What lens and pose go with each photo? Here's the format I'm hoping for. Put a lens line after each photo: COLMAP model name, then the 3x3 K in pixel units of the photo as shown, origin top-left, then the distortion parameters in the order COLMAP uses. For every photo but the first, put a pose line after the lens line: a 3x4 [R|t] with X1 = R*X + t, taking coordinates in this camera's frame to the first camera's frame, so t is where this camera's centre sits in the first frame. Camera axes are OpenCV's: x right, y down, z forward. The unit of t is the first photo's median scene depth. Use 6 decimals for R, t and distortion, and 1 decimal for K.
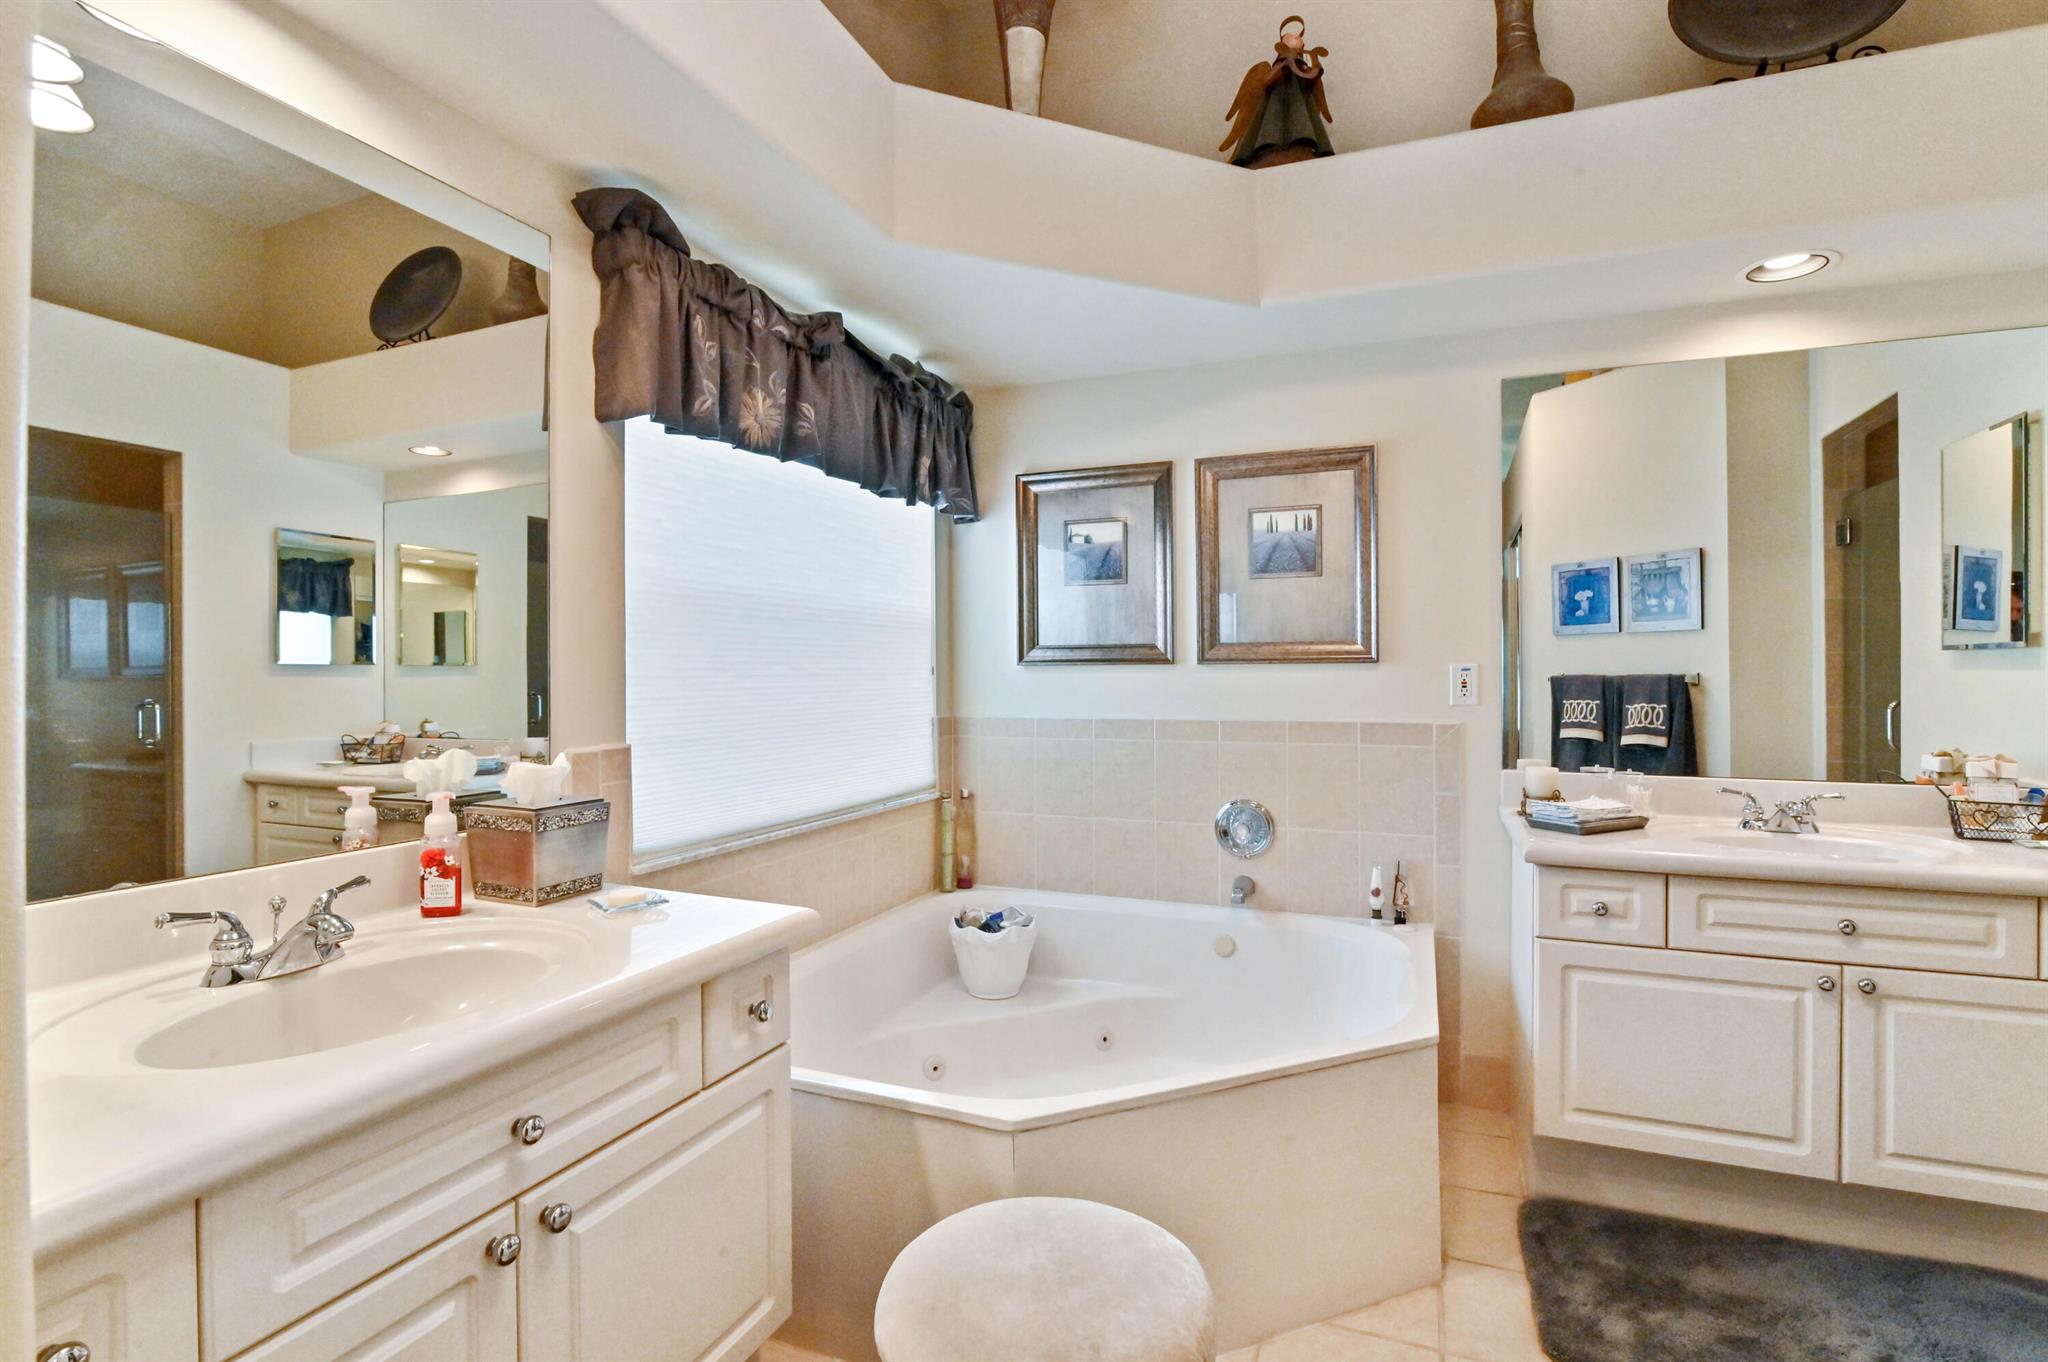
lens RADIAL K [[954.7, 0, 1023.7], [0, 954.7, 675.2], [0, 0, 1]] dist [-0.020057, 0.001419]
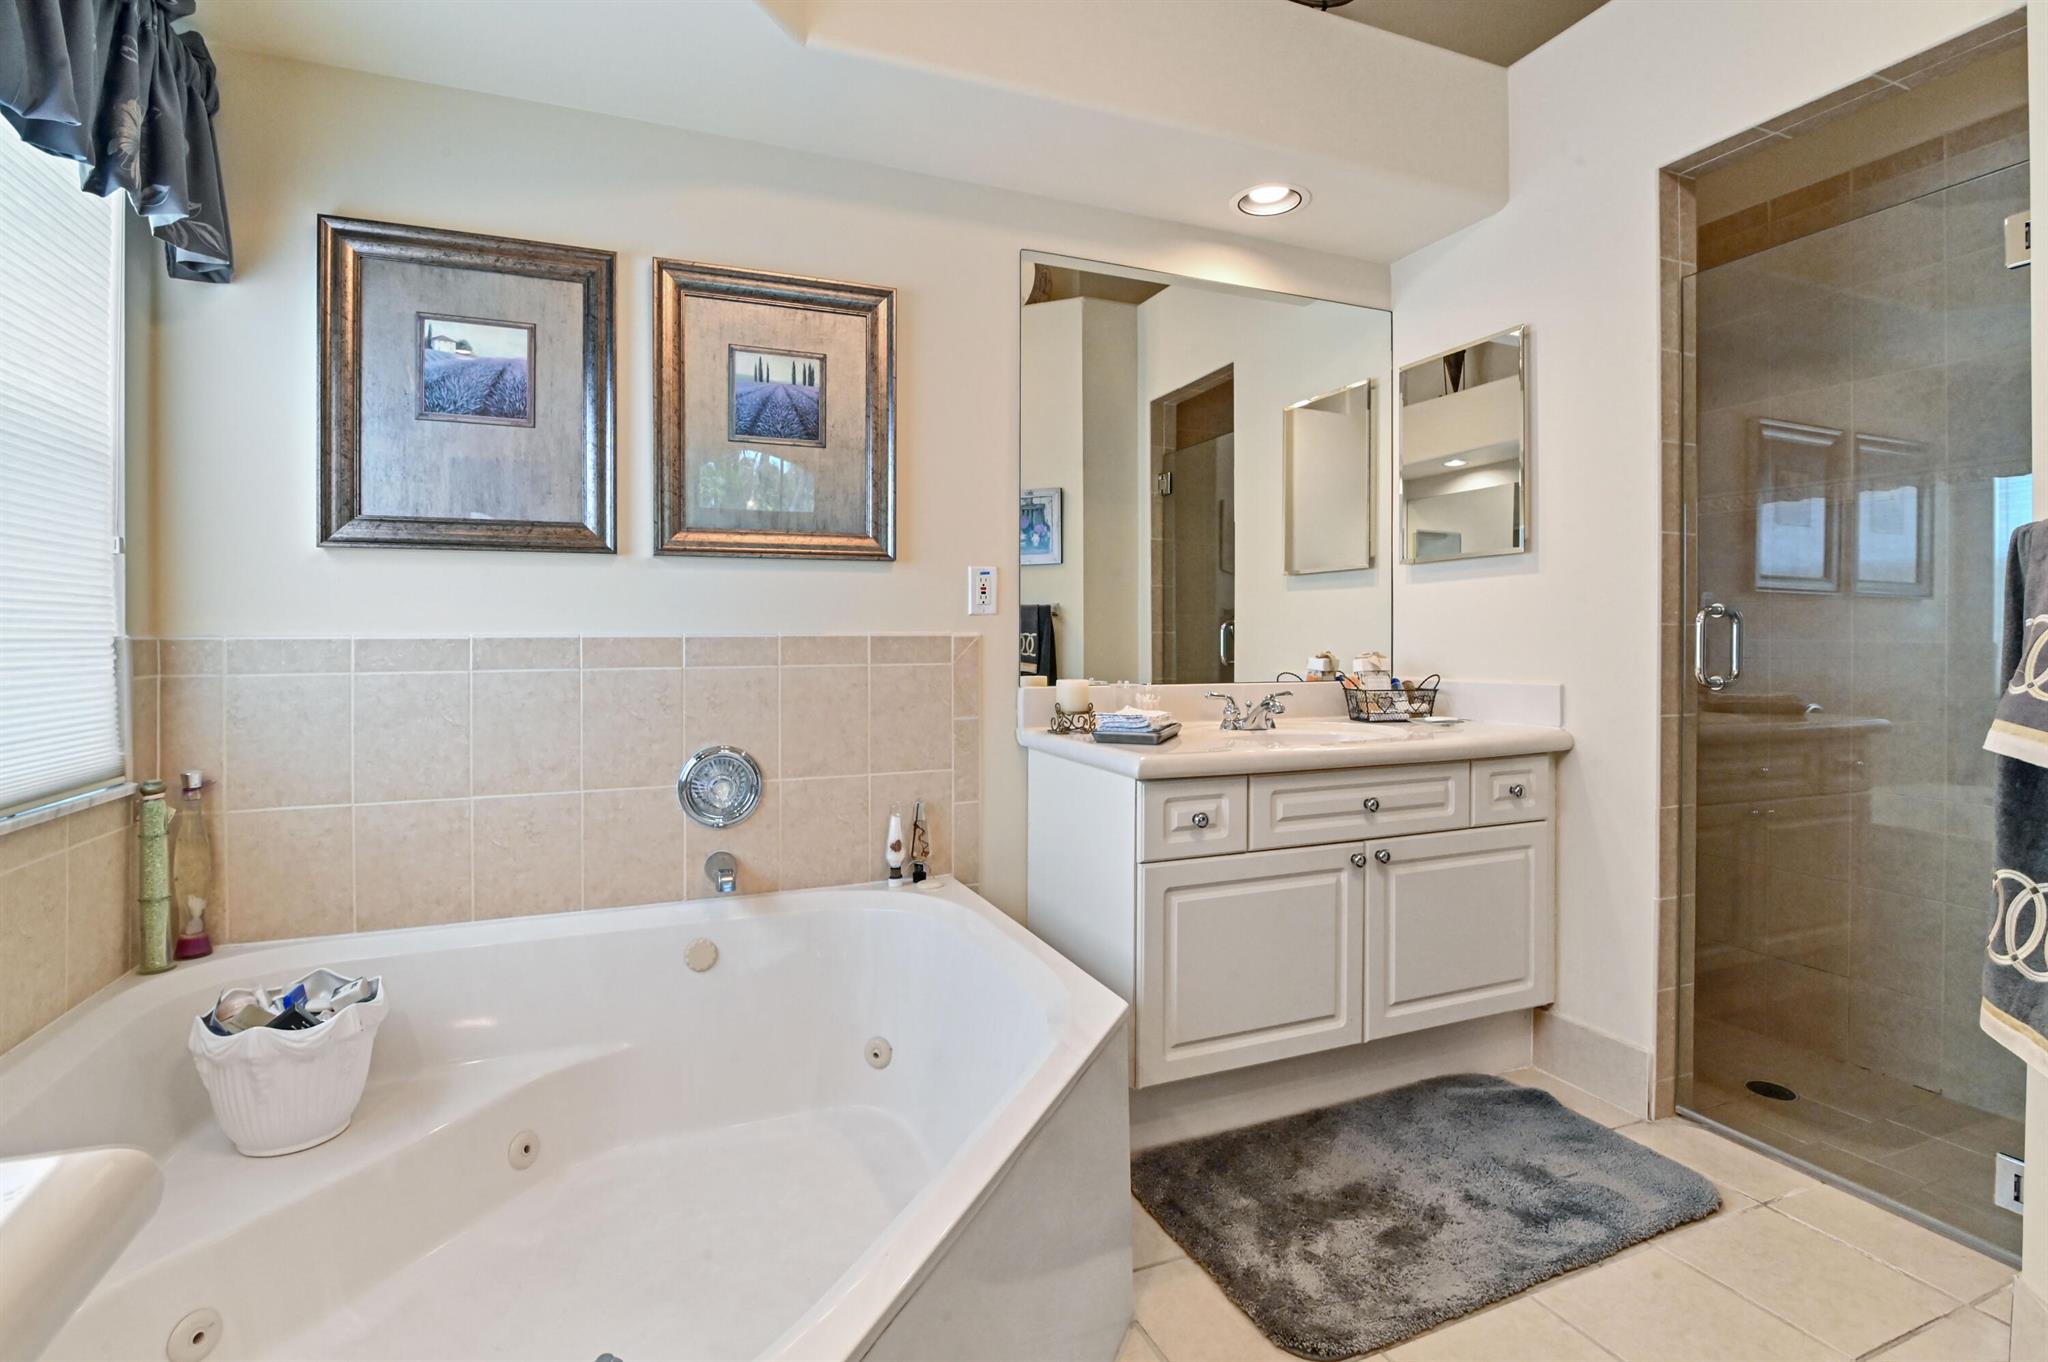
lens RADIAL K [[954.7, 0, 998.2], [0, 954.7, 642.1], [0, 0, 1]] dist [-0.020057, 0.001419]
pose [[0.707156, 0.000035, 0.707057, -0.131580], [0.001796, 0.999997, -0.001846, 0.054079], [-0.707055, 0.002576, 0.707154, 0.347177]]
